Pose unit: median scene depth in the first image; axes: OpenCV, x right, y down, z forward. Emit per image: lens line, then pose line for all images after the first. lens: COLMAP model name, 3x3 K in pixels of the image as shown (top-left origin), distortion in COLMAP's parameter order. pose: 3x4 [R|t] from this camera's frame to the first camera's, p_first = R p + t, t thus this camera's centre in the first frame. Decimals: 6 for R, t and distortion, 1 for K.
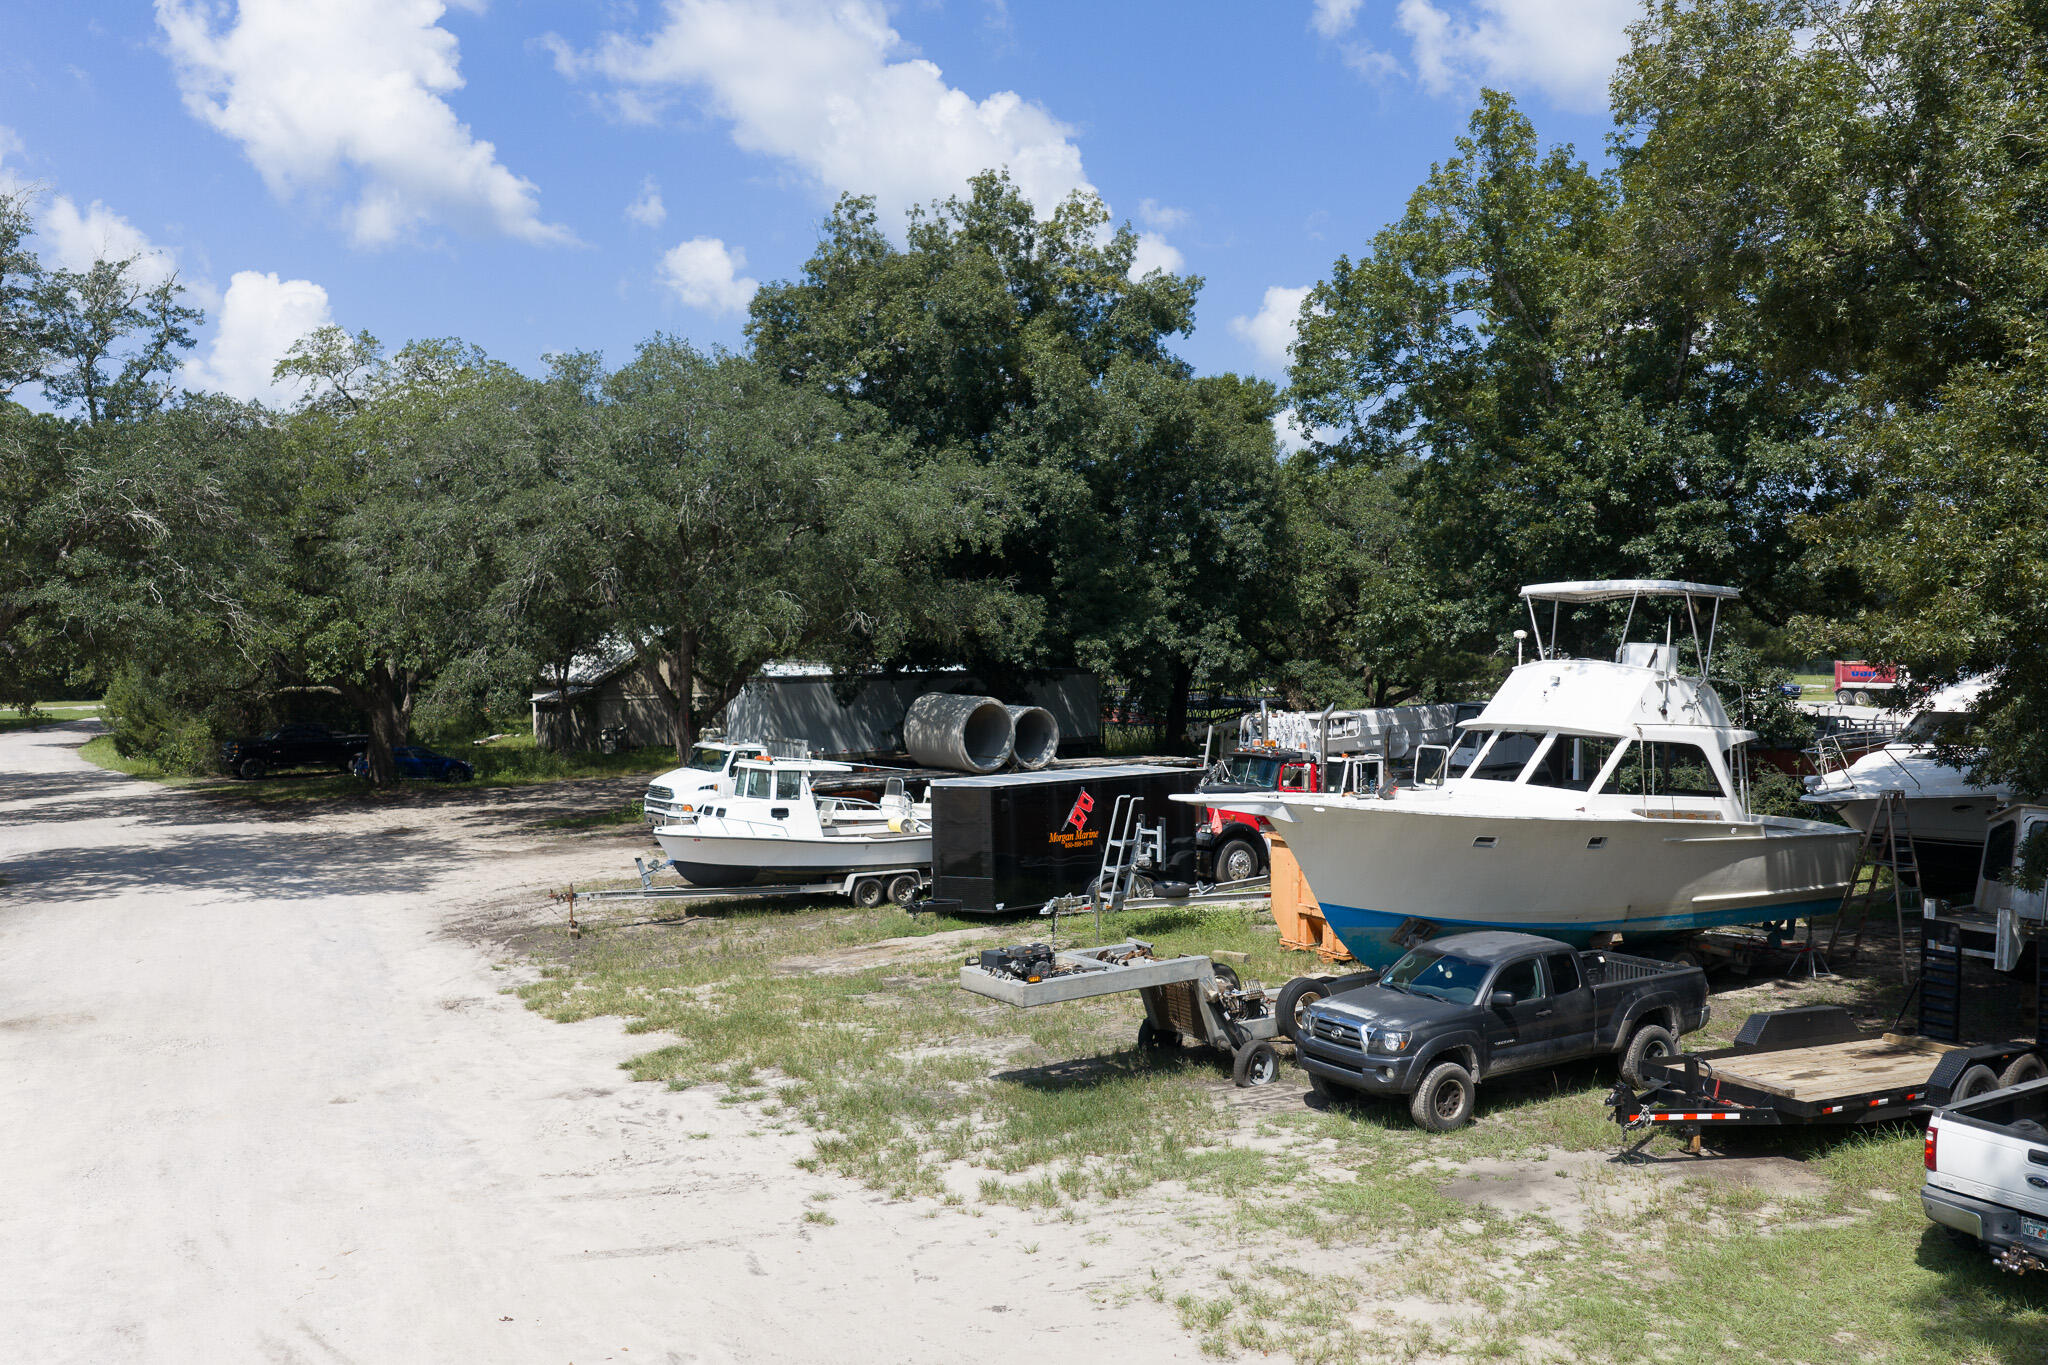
lens RADIAL K [[1699.3, 0, 1032.7], [0, 1699.3, 682.8], [0, 0, 1]] dist [0.012884, -0.023308]
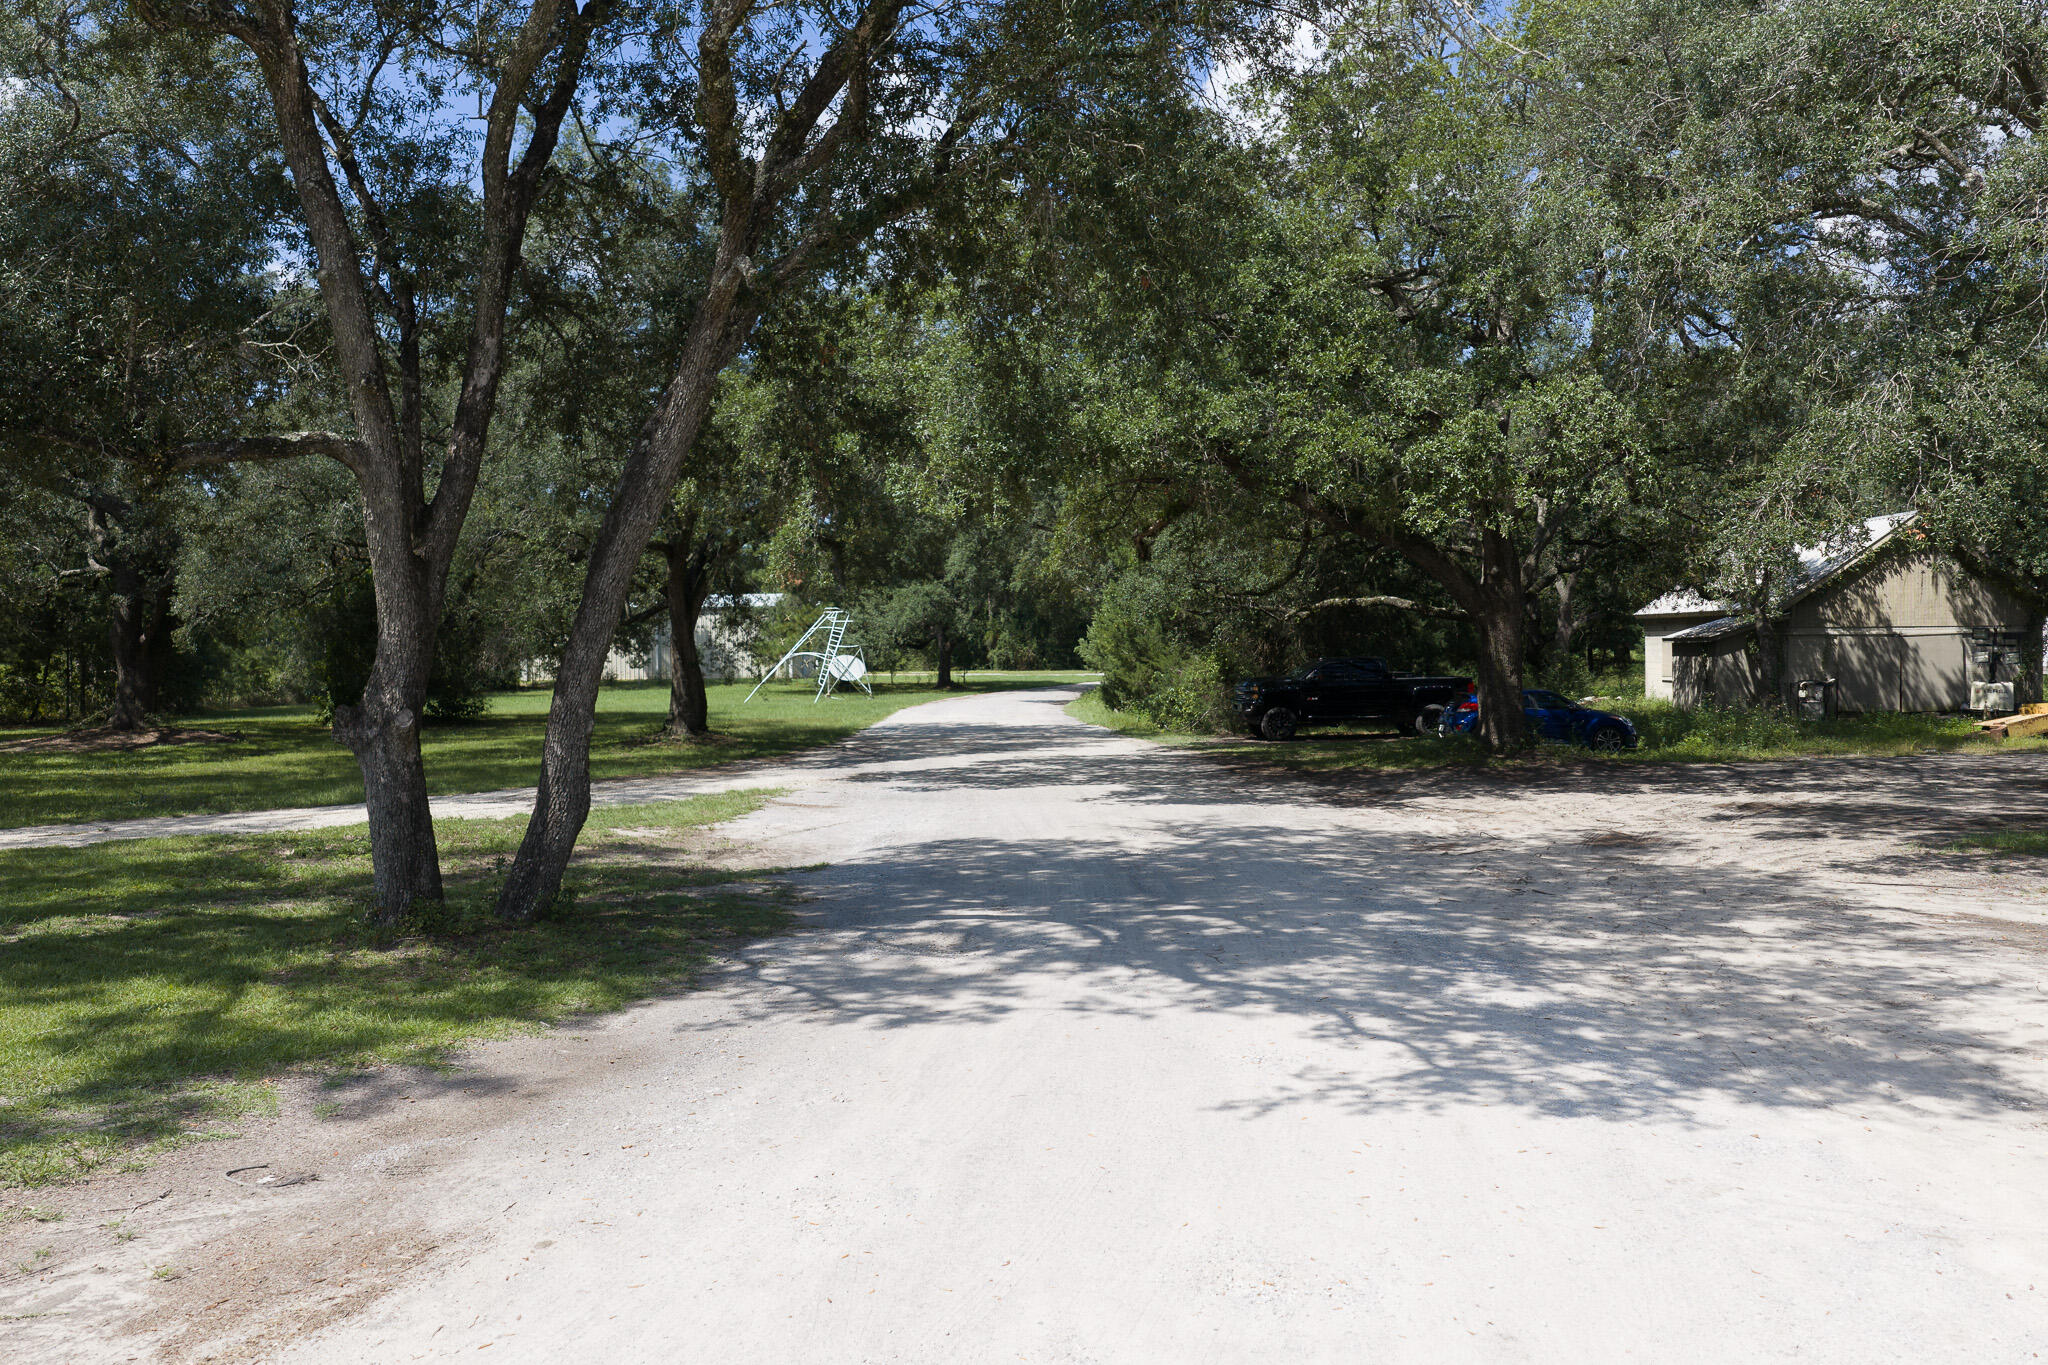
lens RADIAL K [[1699.3, 0, 1032.7], [0, 1699.3, 682.8], [0, 0, 1]] dist [0.012884, -0.023308]
pose [[0.852592, 0.010646, -0.522469, -0.238474], [-0.010145, 0.999941, 0.003820, 0.040146], [0.522479, 0.002043, 0.852649, 0.474942]]
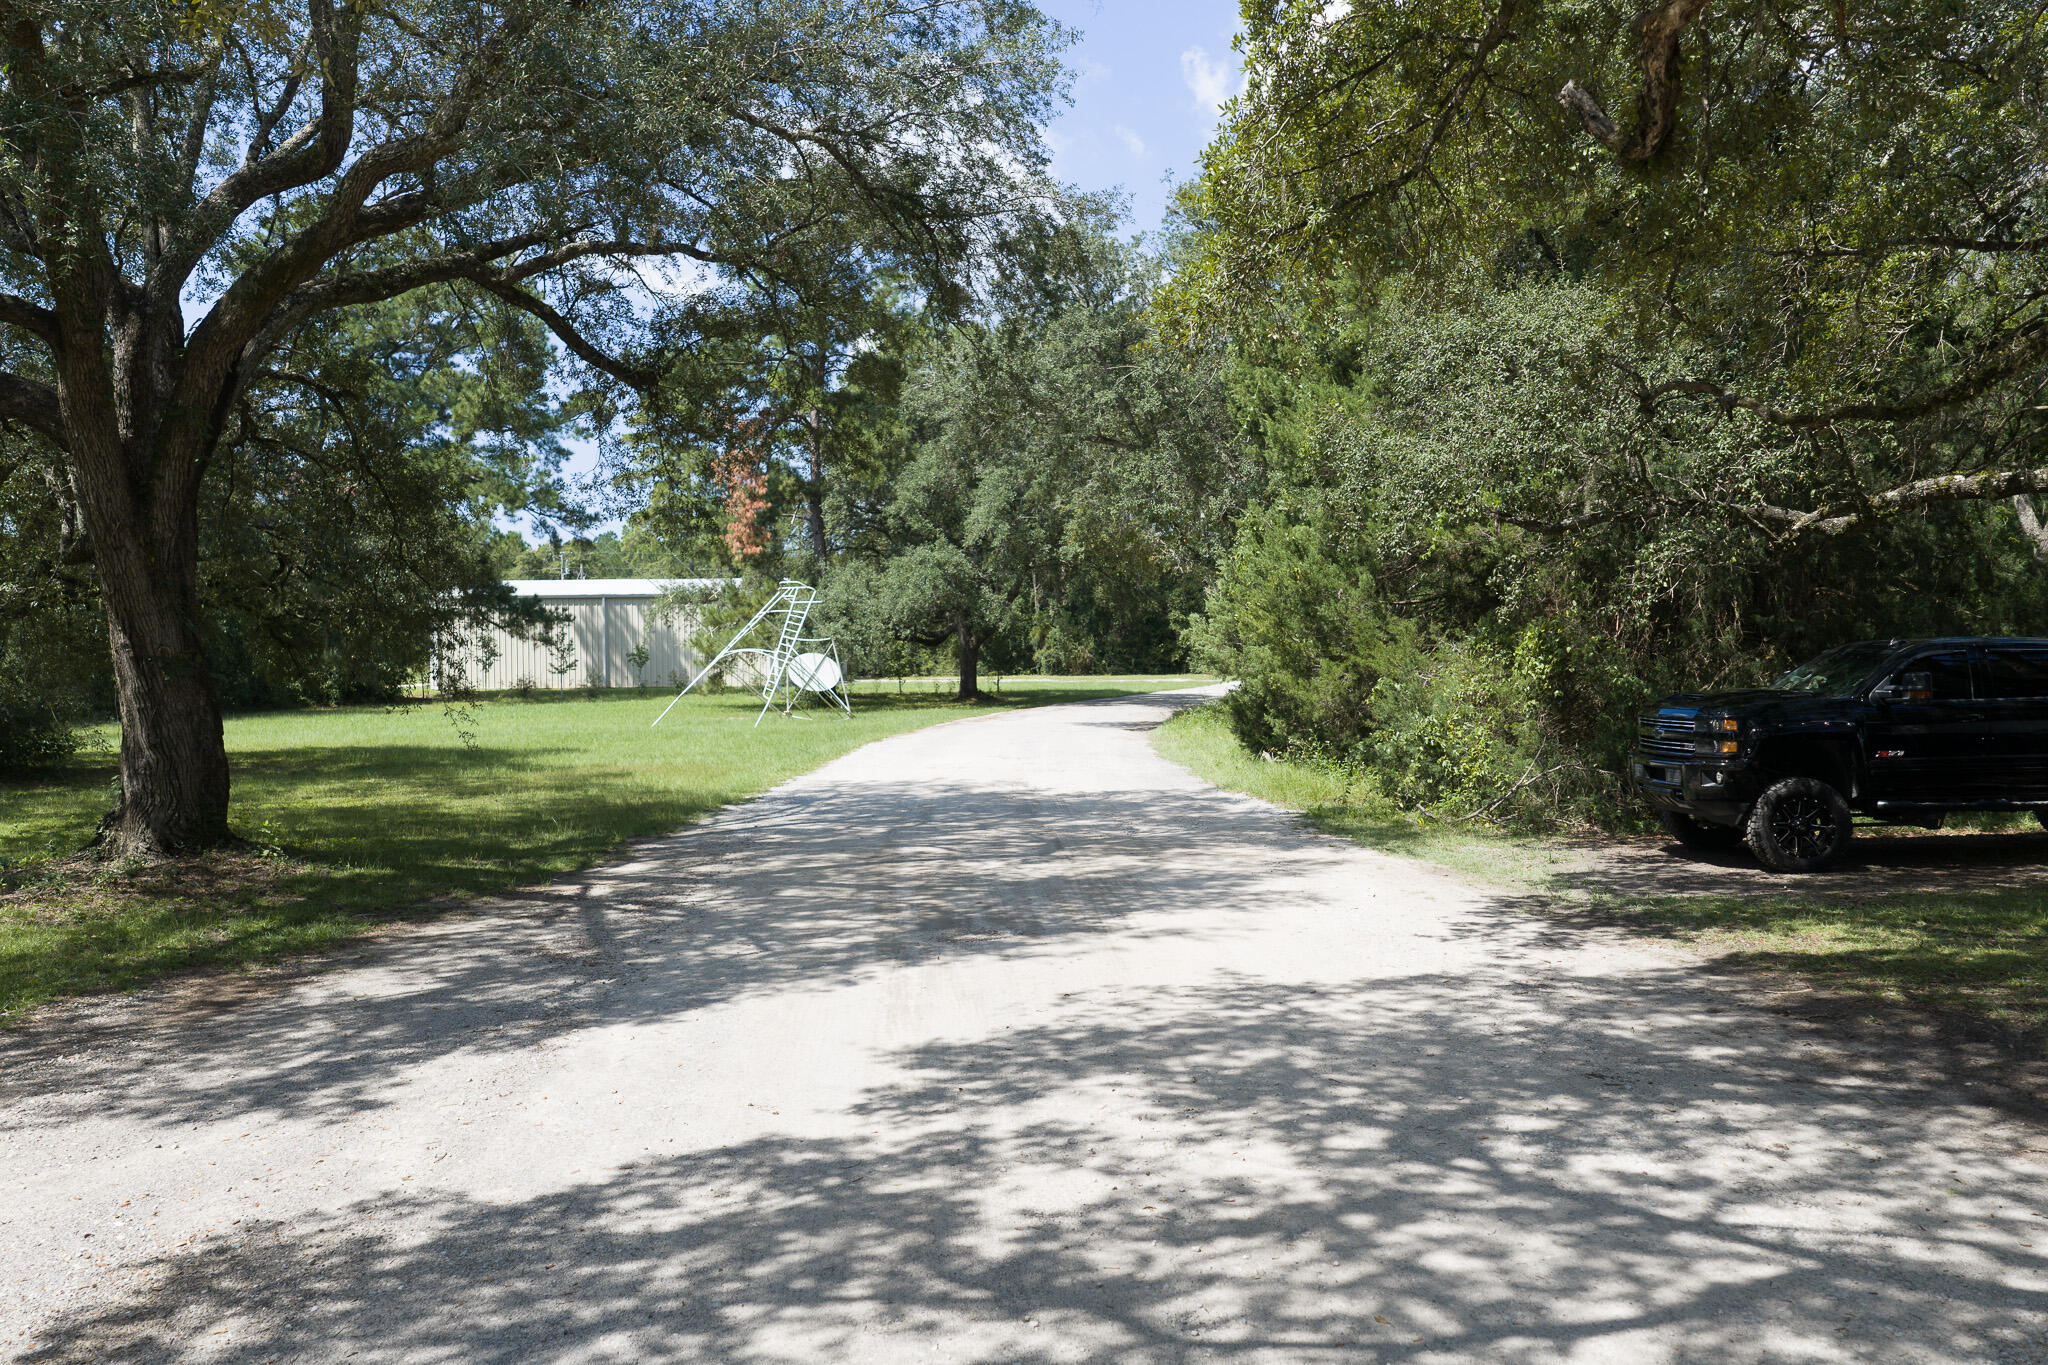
lens RADIAL K [[1699.3, 0, 1032.7], [0, 1699.3, 682.8], [0, 0, 1]] dist [0.012884, -0.023308]
pose [[0.835897, 0.007917, -0.548829, -0.506082], [-0.008541, 0.999963, 0.001416, 0.038146], [0.548820, 0.003504, 0.835933, 0.903231]]
